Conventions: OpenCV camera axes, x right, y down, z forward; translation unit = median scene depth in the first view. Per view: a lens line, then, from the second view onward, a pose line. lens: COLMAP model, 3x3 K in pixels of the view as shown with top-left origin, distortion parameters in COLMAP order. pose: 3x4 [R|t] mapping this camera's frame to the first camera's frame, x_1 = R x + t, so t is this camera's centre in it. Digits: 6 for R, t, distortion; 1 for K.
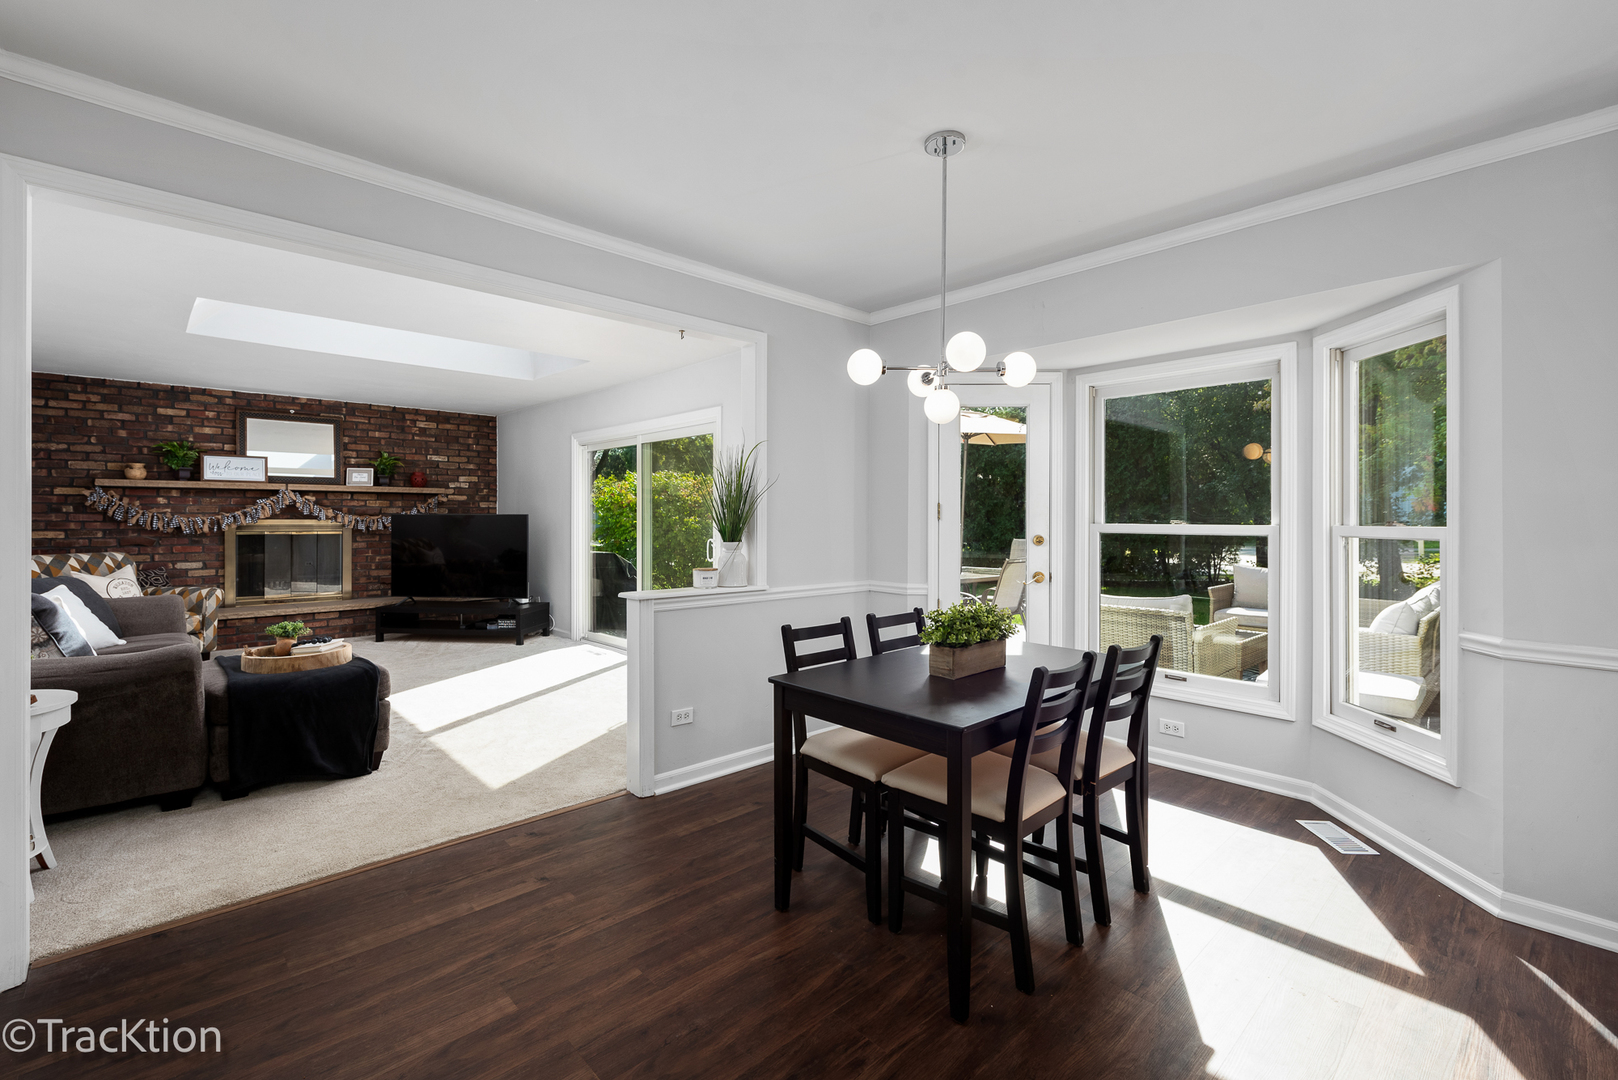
lens RADIAL K [[706.8, 0, 810.2], [0, 706.8, 519.1], [0, 0, 1]] dist [0.014649, -0.005972]
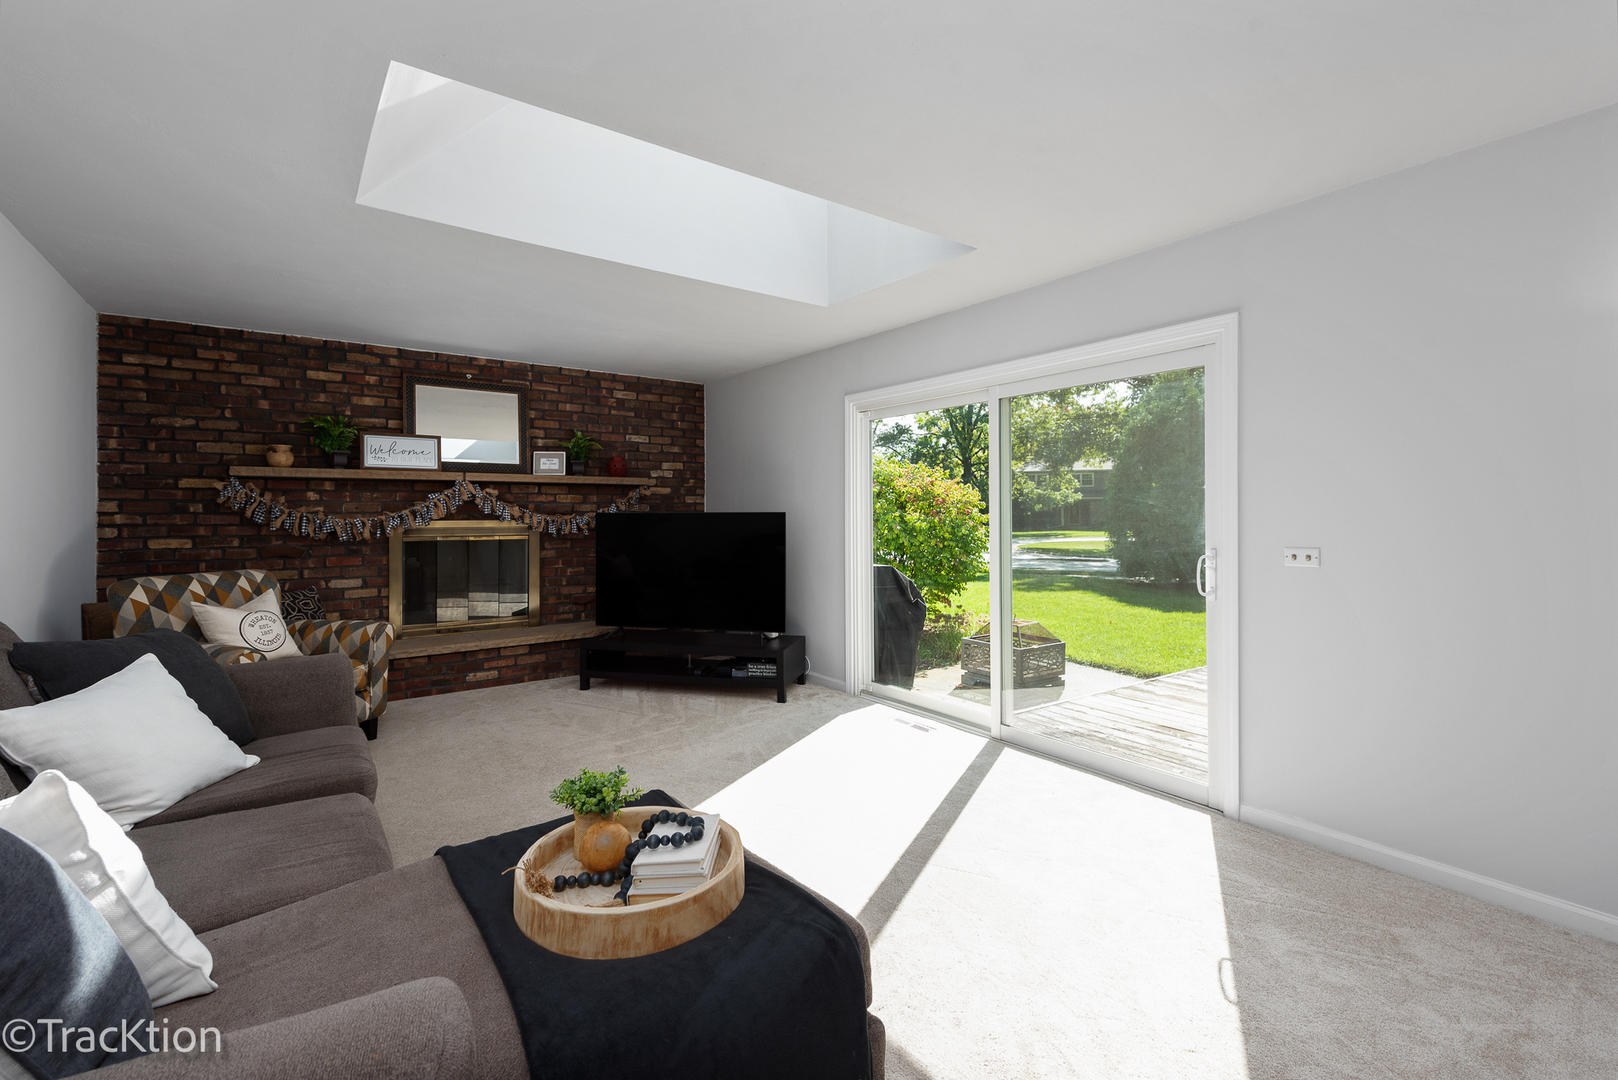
lens RADIAL K [[706.8, 0, 810.2], [0, 706.8, 510.6], [0, 0, 1]] dist [0.015908, -0.008713]
pose [[0.992673, -0.005345, -0.120716, -0.298288], [0.004695, 0.999973, -0.005674, -0.004075], [0.120743, 0.005066, 0.992671, 0.319552]]
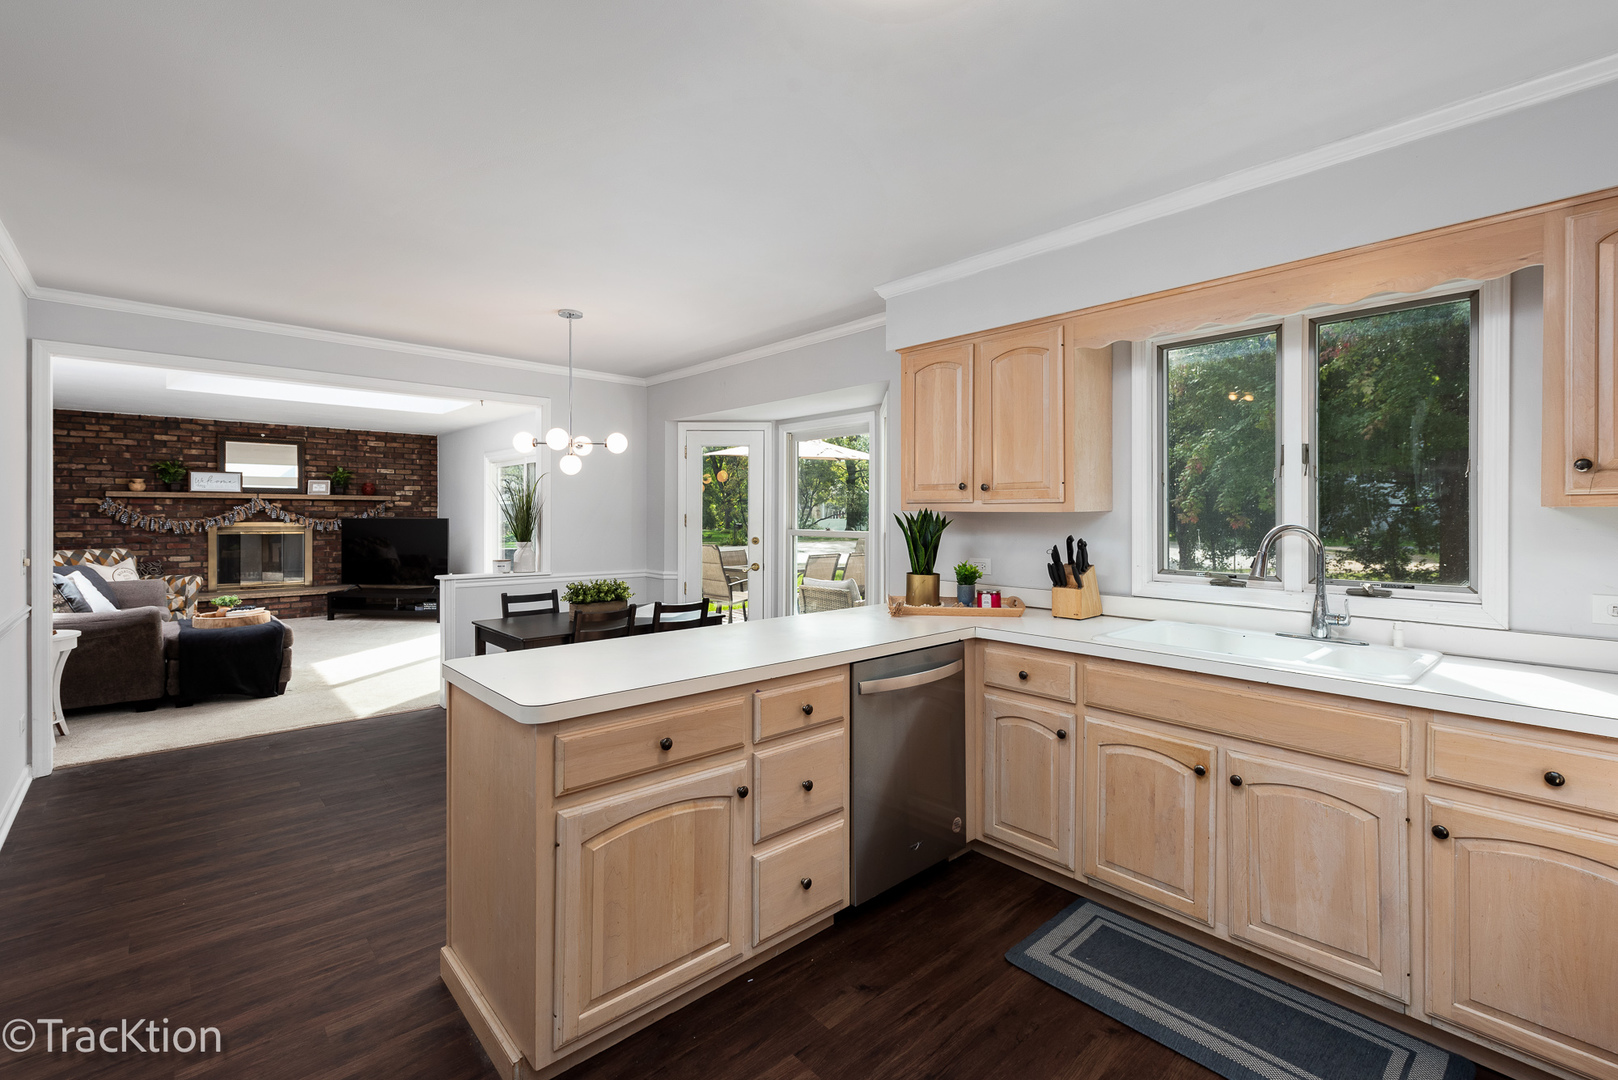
lens RADIAL K [[706.8, 0, 810.2], [0, 706.8, 519.1], [0, 0, 1]] dist [0.014649, -0.005972]
pose [[0.999809, 0.001087, -0.019492, 0.268473], [-0.001009, 0.999992, 0.003995, -0.011378], [0.019497, -0.003975, 0.999802, -0.239827]]
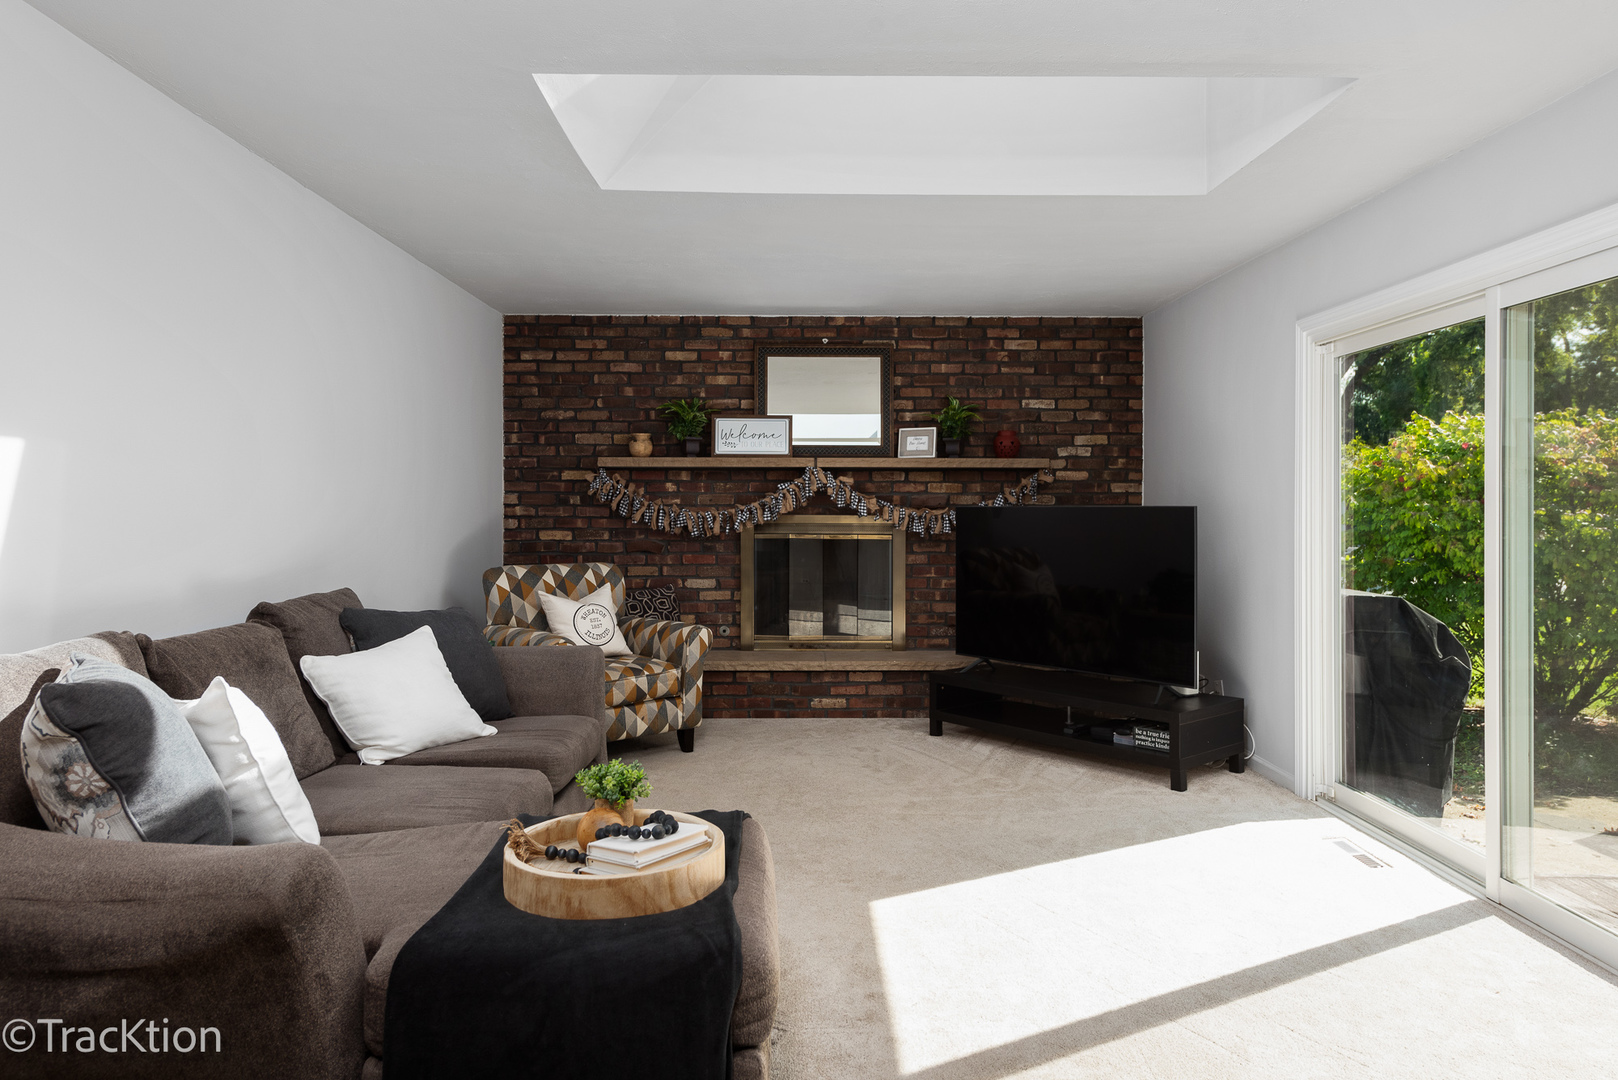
lens RADIAL K [[1061.1, 0, 815.9], [0, 1061.1, 517.3], [0, 0, 1]] dist [0.037411, -0.031409]
pose [[0.740875, 0.005204, -0.671622, -0.118878], [-0.001958, 0.999982, 0.005589, -0.002890], [0.671640, -0.002826, 0.740873, 0.327083]]
